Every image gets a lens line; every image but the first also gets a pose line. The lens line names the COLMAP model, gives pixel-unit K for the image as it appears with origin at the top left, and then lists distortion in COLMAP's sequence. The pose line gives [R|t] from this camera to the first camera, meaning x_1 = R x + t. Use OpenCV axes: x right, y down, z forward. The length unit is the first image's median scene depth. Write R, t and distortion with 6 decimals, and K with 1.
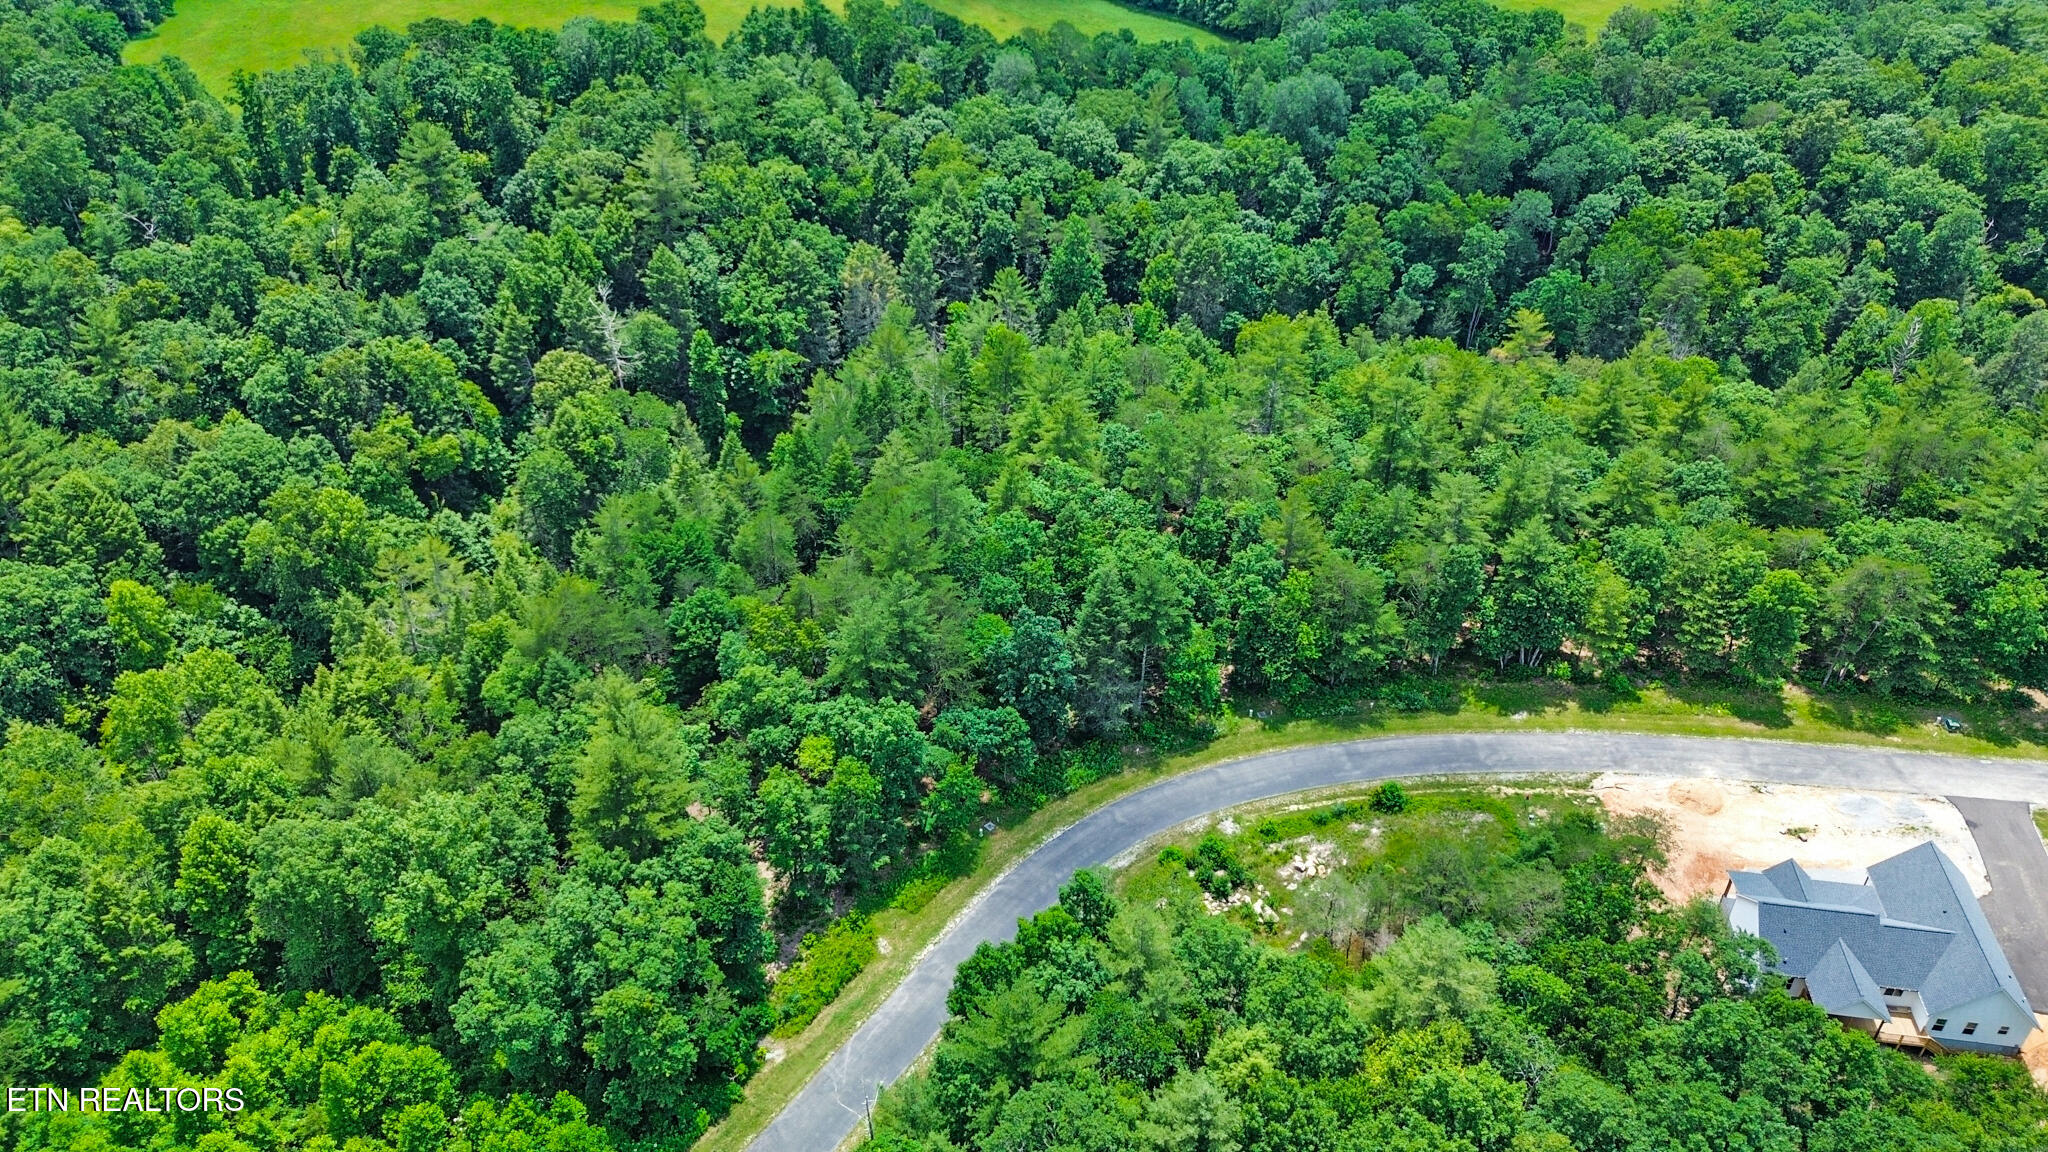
lens RADIAL K [[1525.4, 0, 1024.0], [0, 1525.4, 576.0], [0, 0, 1]] dist [0.033135, -0.000612]
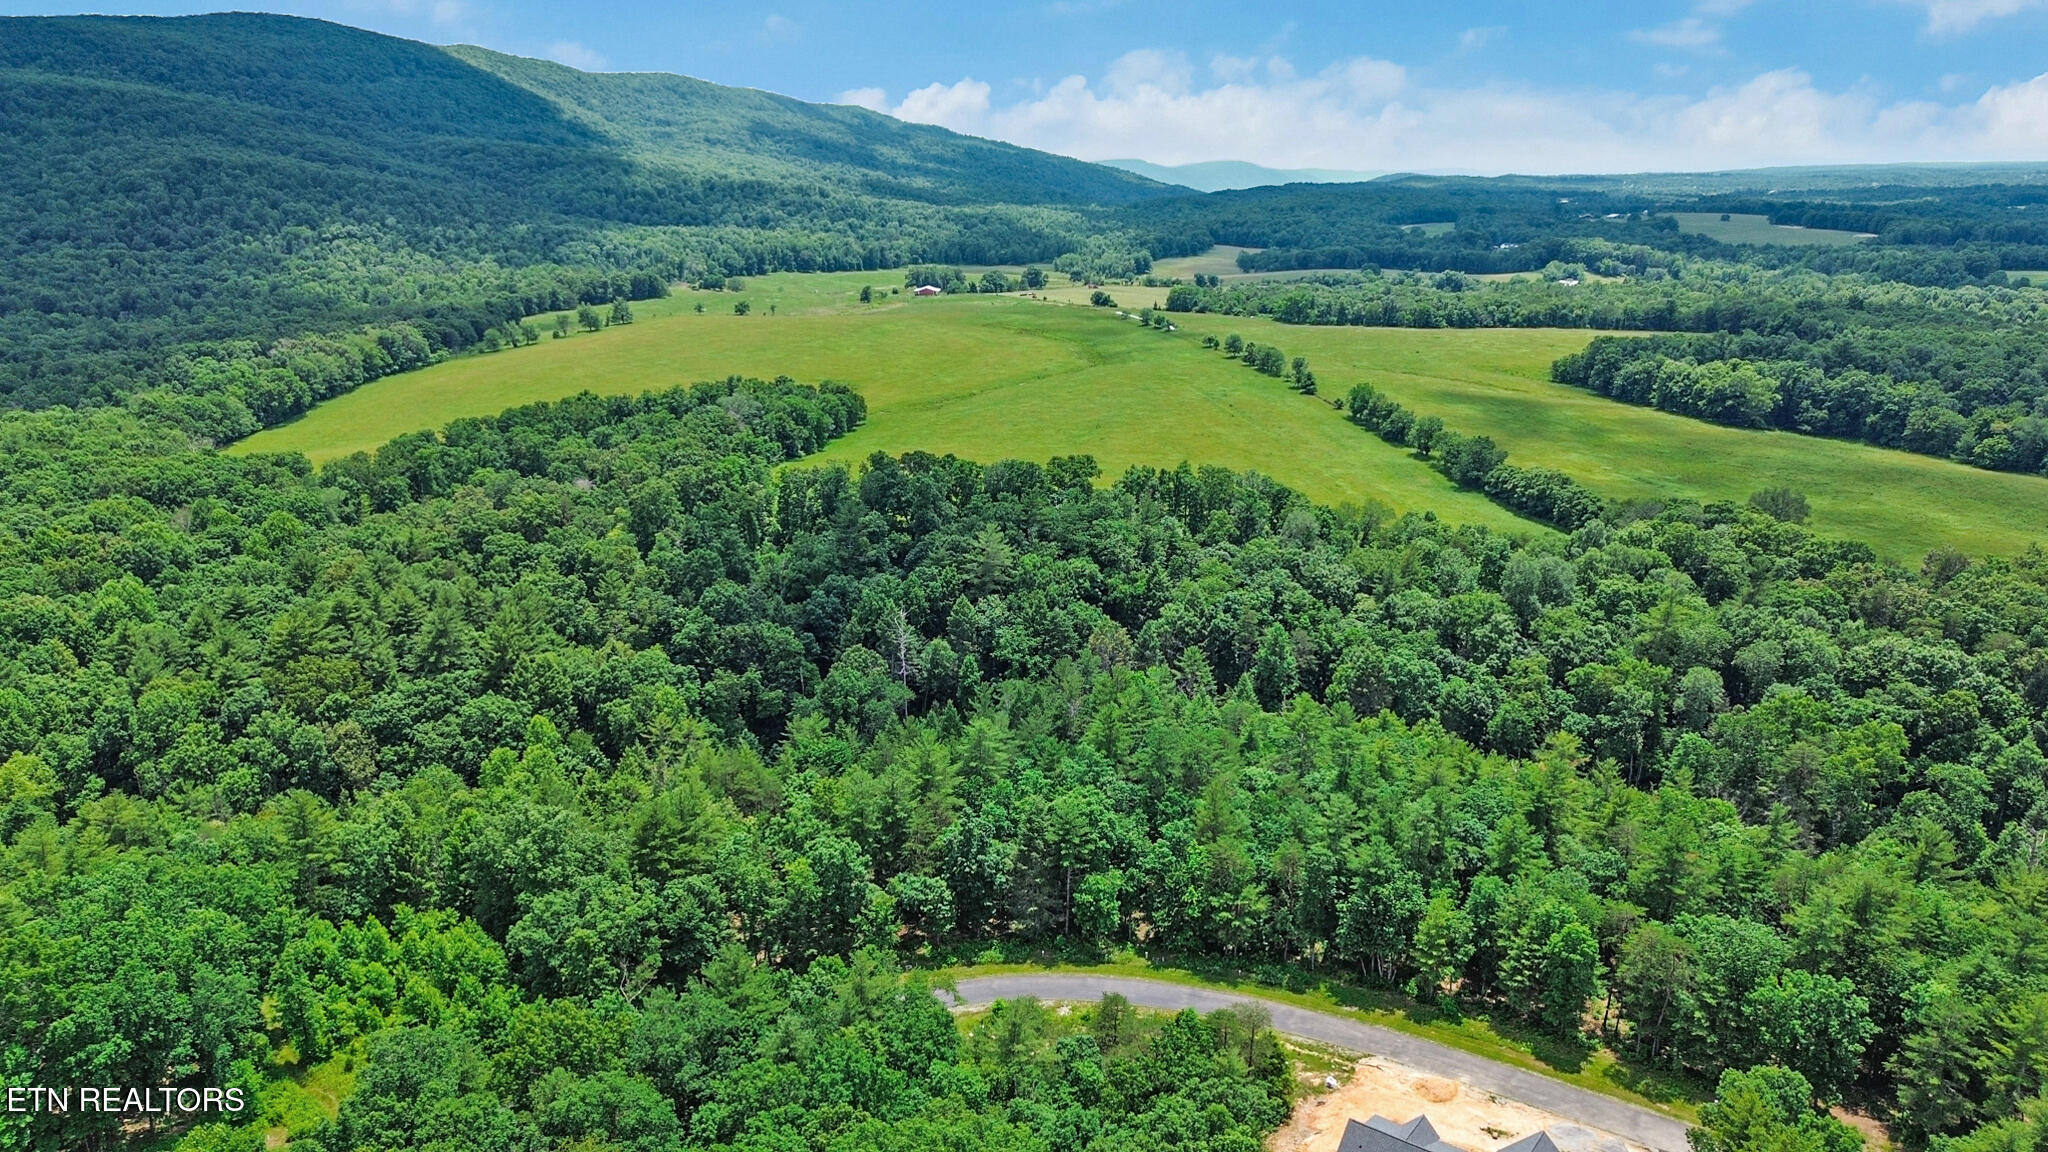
lens RADIAL K [[1525.4, 0, 1024.0], [0, 1525.4, 576.0], [0, 0, 1]] dist [0.033135, -0.000612]
pose [[0.878268, 0.119376, -0.463027, 0.445177], [-0.265660, 0.926954, -0.264919, 0.119385], [0.397580, 0.355677, 0.845827, -0.162672]]
